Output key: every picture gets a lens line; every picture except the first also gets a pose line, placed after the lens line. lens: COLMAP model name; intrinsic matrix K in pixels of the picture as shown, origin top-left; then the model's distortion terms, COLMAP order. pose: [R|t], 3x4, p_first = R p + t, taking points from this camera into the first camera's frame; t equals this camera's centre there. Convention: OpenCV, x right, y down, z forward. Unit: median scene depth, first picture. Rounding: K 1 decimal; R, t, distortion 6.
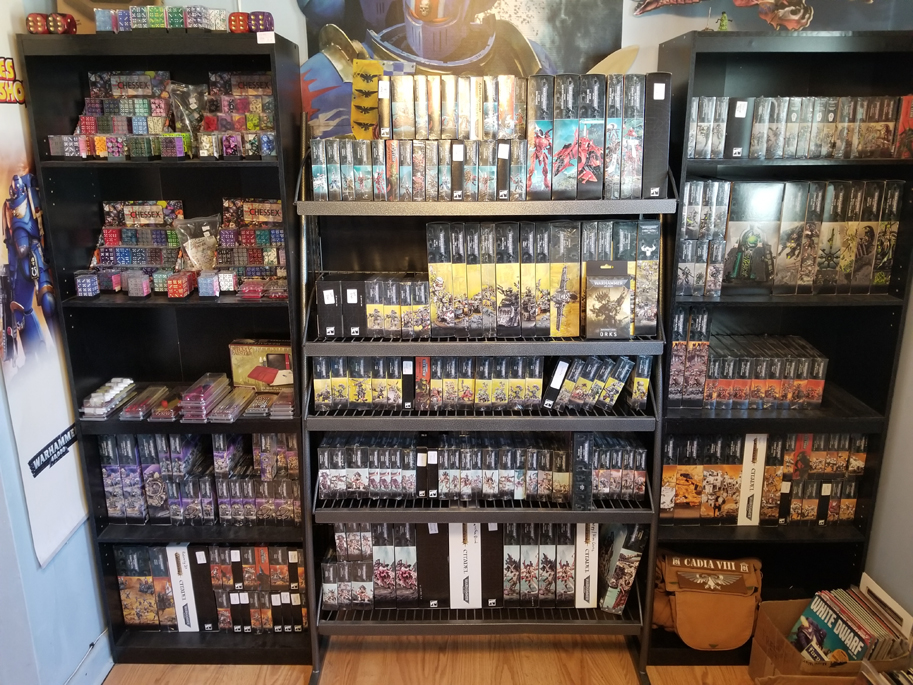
lens RADIAL K [[742.9, 0, 456.5], [0, 742.9, 342.5], [0, 0, 1]] dist [0.099743, -0.185085]
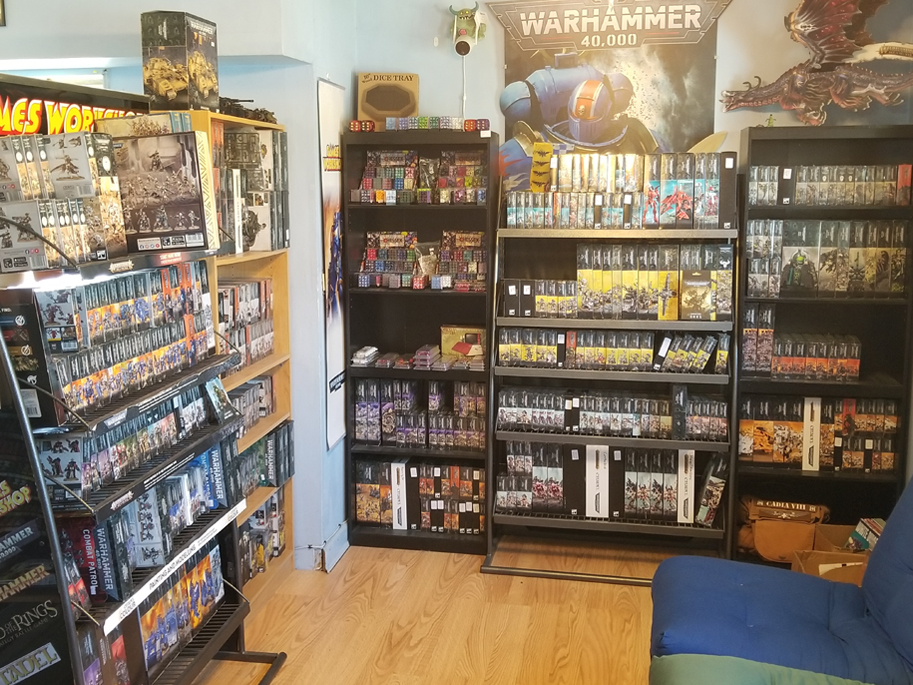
lens RADIAL K [[884.0, 0, 458.4], [0, 884.0, 311.5], [0, 0, 1]] dist [0.123817, -0.257823]
pose [[0.983338, 0.028478, -0.179543, 0.048957], [-0.052302, 0.990213, -0.129392, 0.216044], [0.174101, 0.136626, 0.975204, -0.774331]]
